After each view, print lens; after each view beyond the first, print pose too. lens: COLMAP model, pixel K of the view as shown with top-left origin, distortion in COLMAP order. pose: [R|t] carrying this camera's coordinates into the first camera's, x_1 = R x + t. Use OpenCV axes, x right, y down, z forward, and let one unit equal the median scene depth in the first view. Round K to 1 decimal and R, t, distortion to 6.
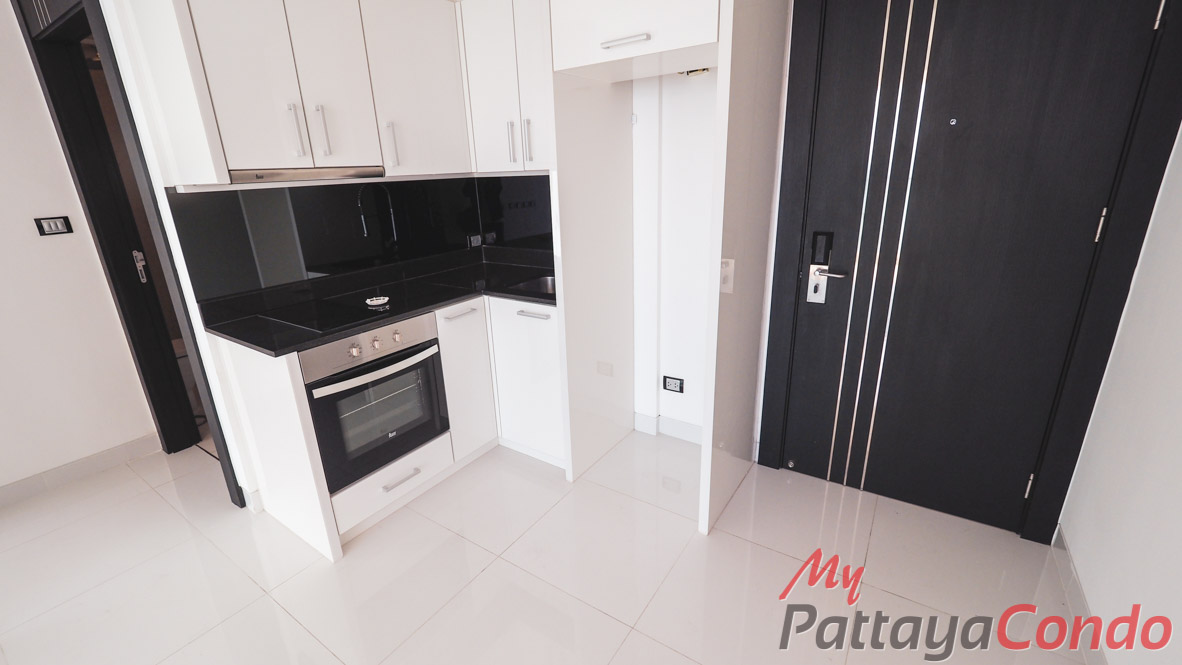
lens RADIAL K [[498.8, 0, 591.0], [0, 498.8, 332.5], [0, 0, 1]] dist [-0.000428, 0.000184]
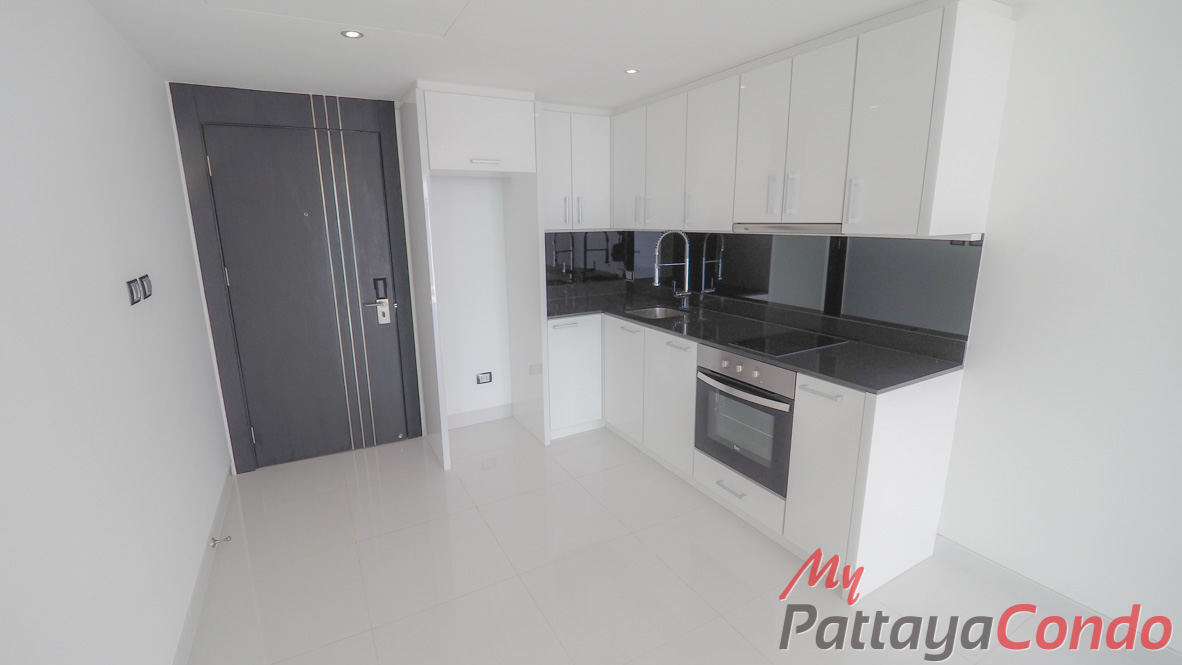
lens RADIAL K [[498.8, 0, 591.0], [0, 498.8, 332.5], [0, 0, 1]] dist [-0.000428, 0.000184]
pose [[-0.448598, 0.213349, -0.867895, 0.730796], [-0.269066, 0.893797, 0.358791, -0.375490], [0.852269, 0.394474, -0.343550, 1.046681]]
